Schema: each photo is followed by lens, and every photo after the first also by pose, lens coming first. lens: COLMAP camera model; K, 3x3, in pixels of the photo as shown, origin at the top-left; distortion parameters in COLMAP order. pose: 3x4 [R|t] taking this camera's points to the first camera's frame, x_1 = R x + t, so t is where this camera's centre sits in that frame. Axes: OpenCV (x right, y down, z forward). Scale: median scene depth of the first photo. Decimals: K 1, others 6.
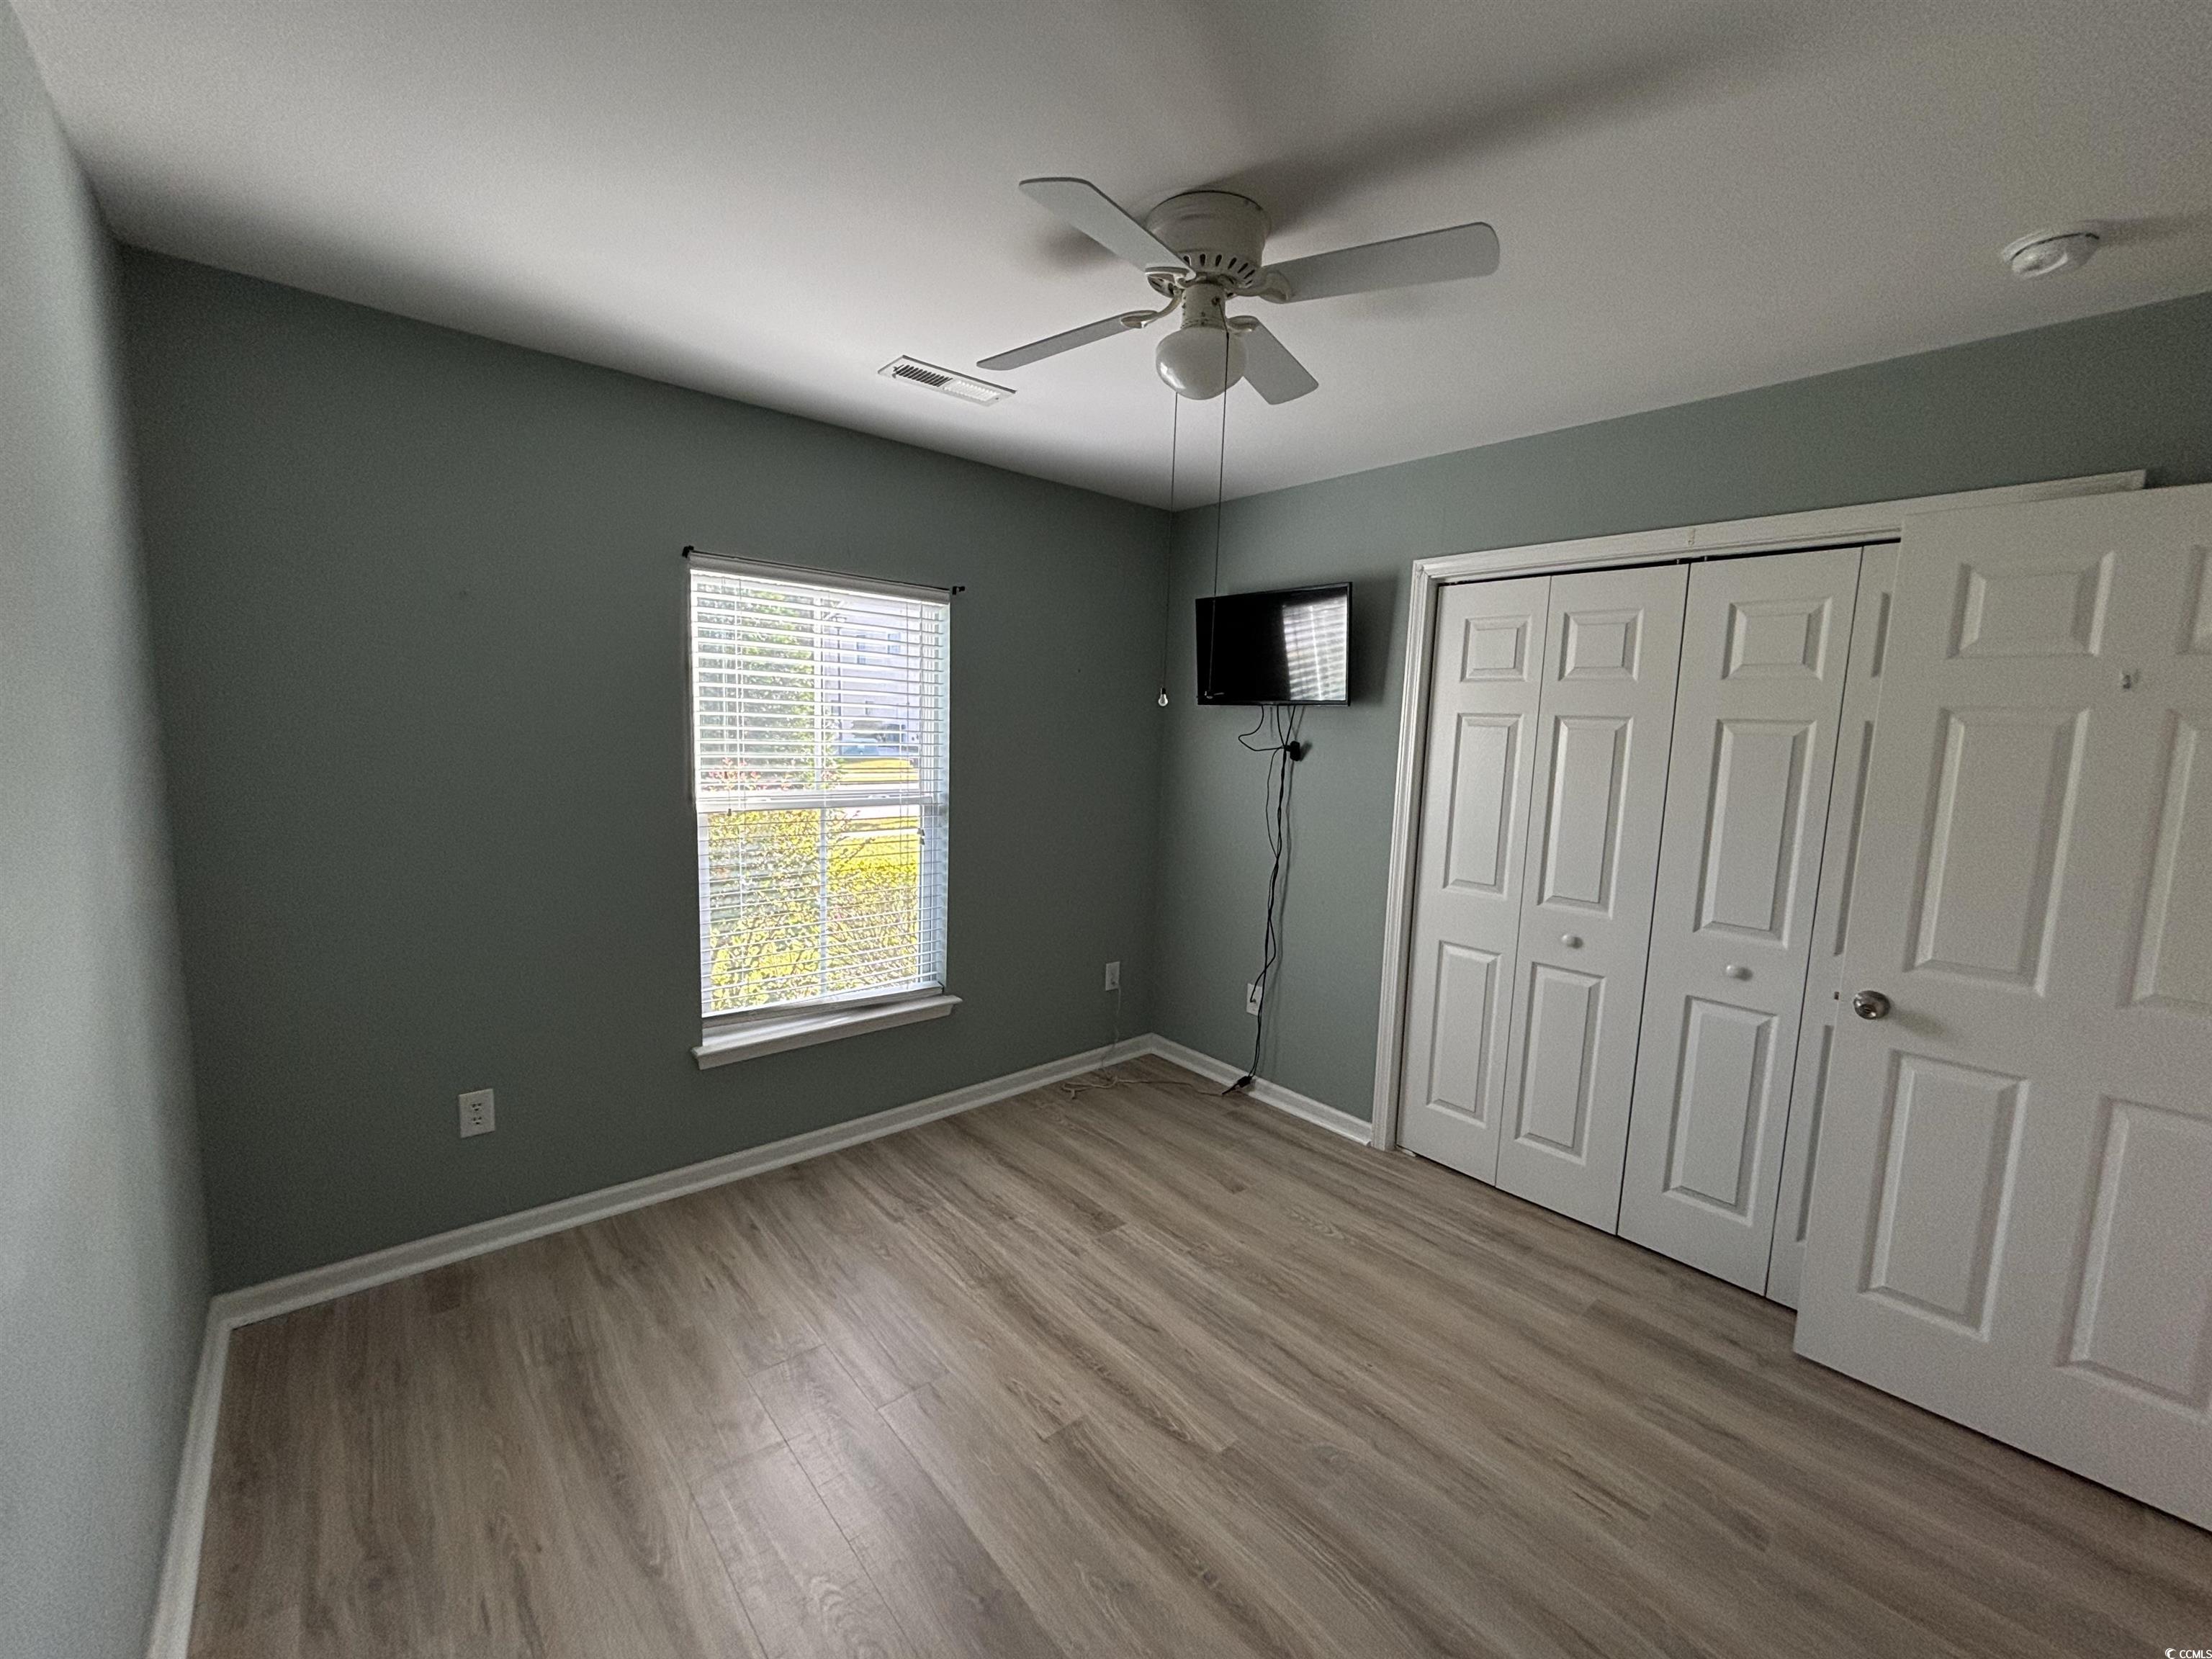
lens RADIAL K [[892.5, 0, 1101.1], [0, 892.5, 833.1], [0, 0, 1]] dist [0.000138, 0.001207]
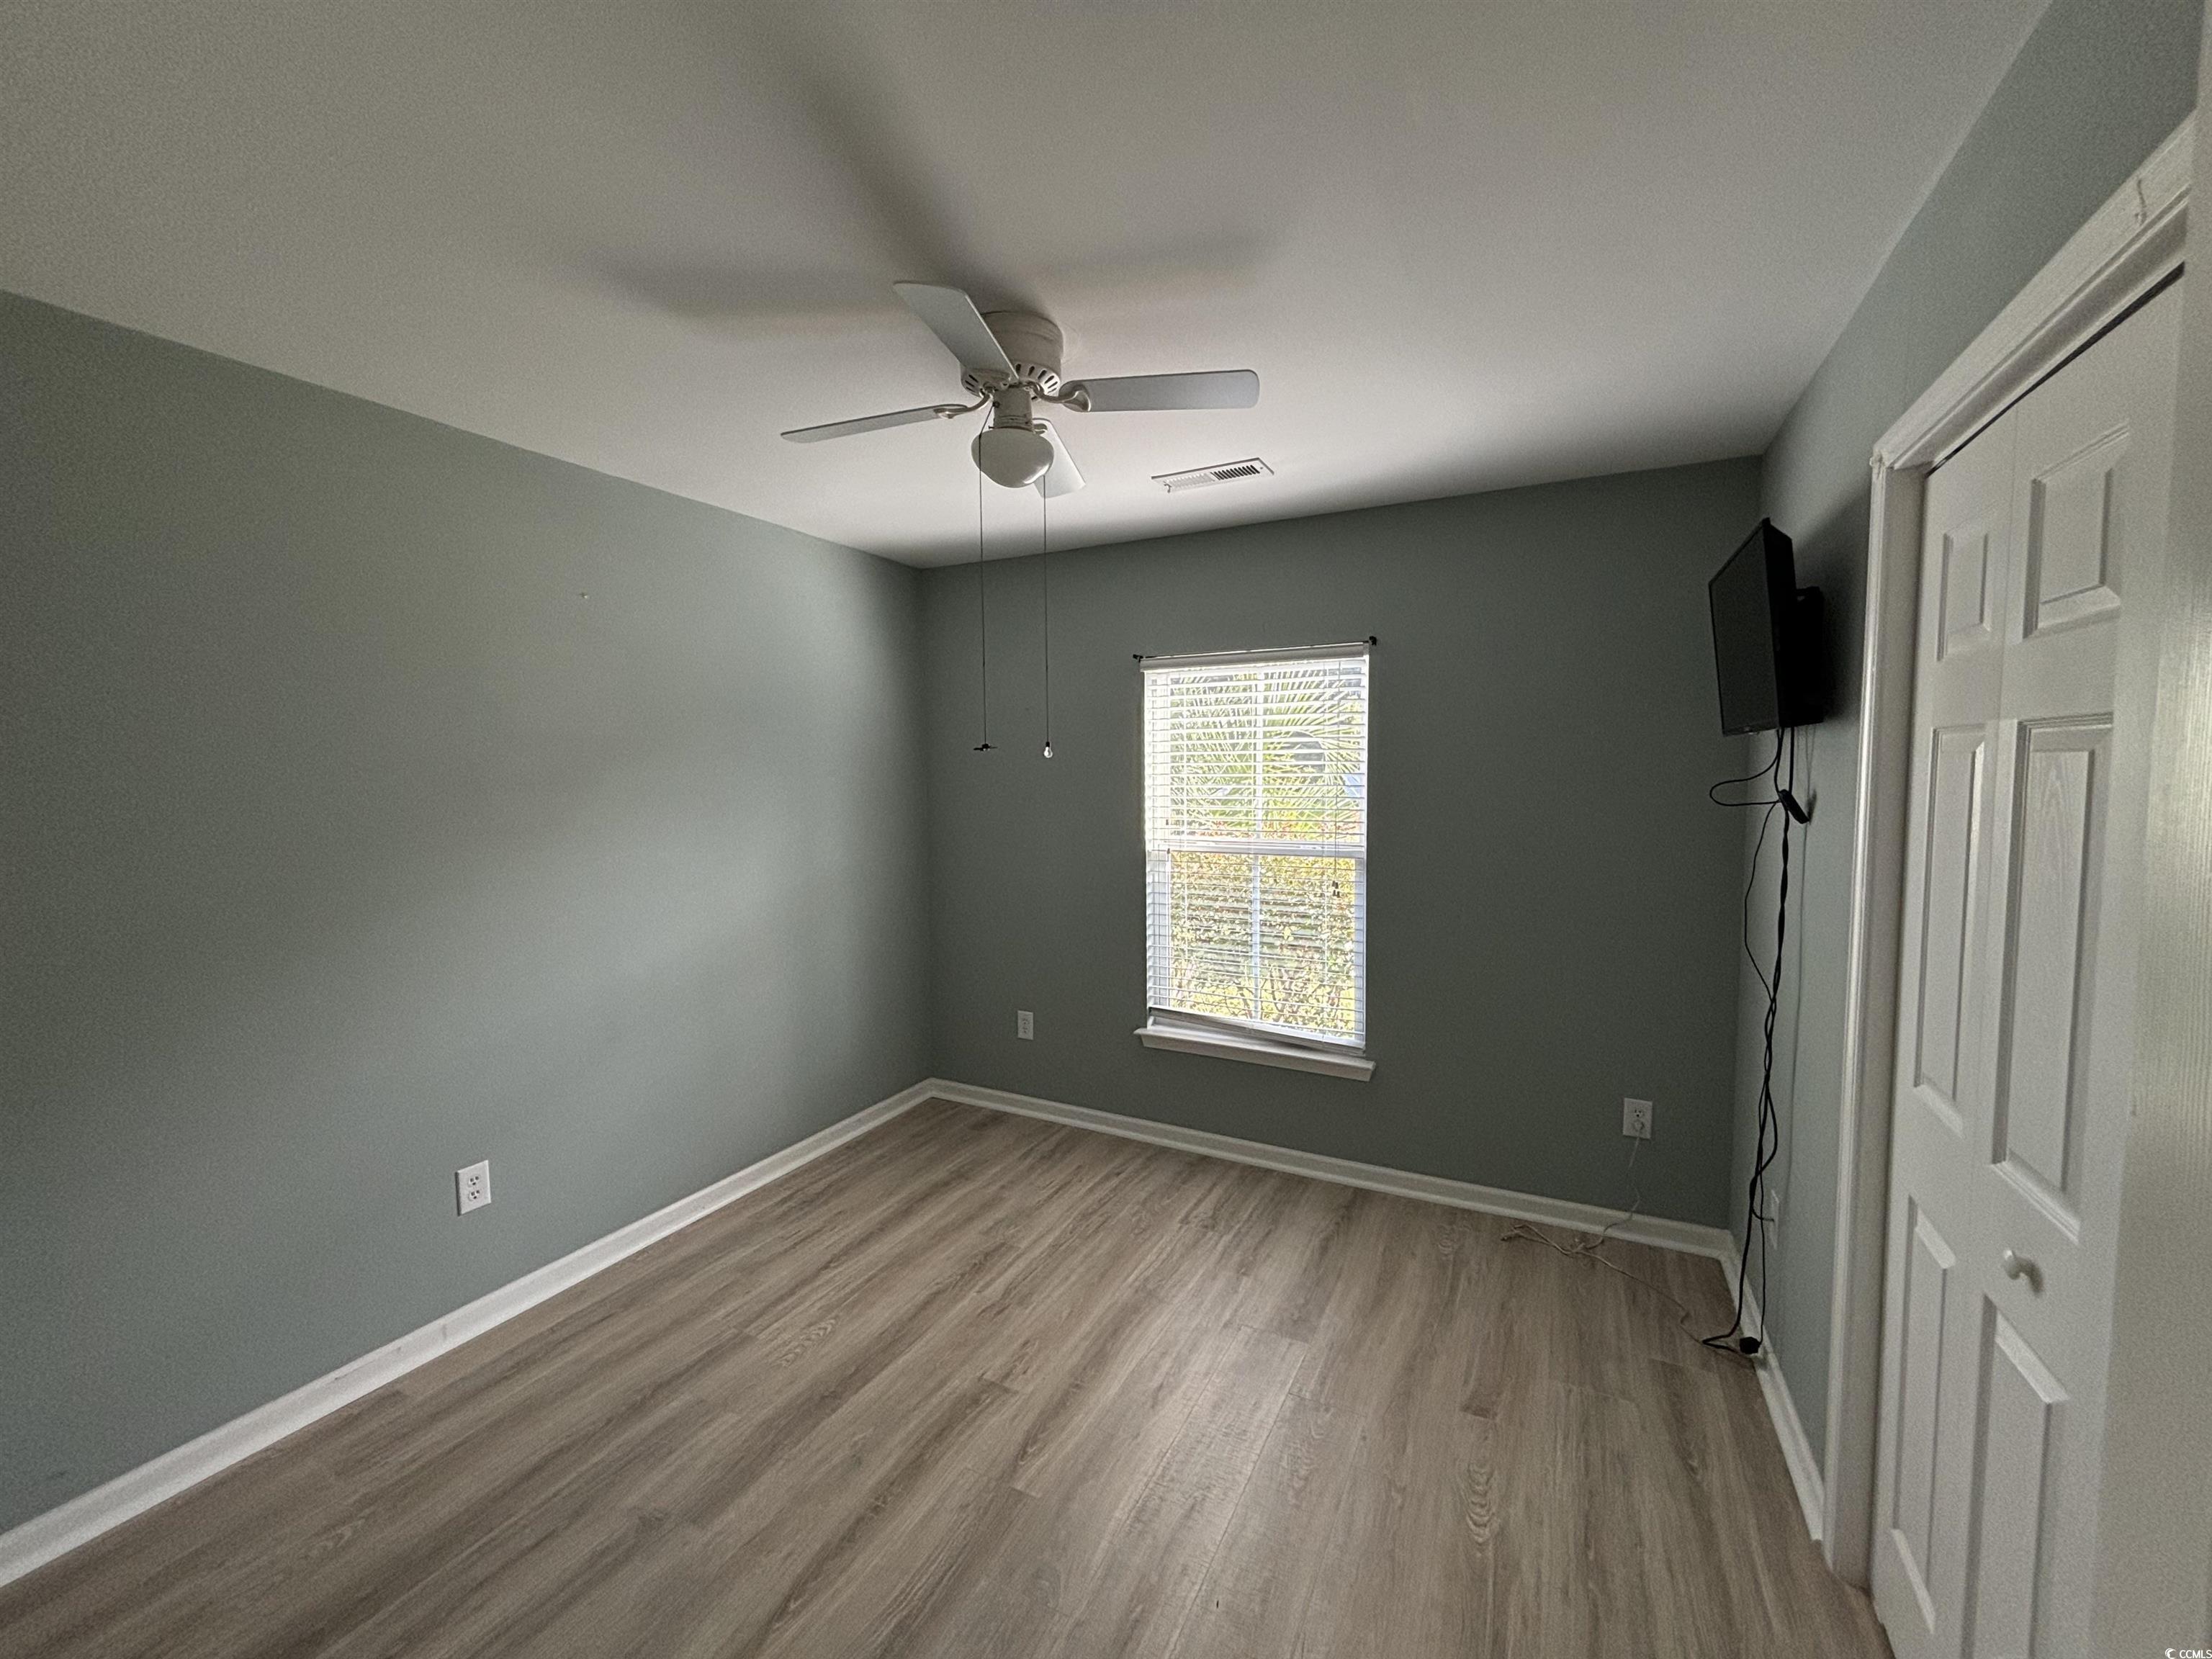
lens RADIAL K [[892.5, 0, 1101.7], [0, 892.5, 824.3], [0, 0, 1]] dist [0.000138, 0.001207]
pose [[0.366278, 0.020928, -0.930270, 0.715881], [-0.094878, 0.995376, -0.014964, -0.032263], [0.925656, 0.093743, 0.366571, 0.425365]]
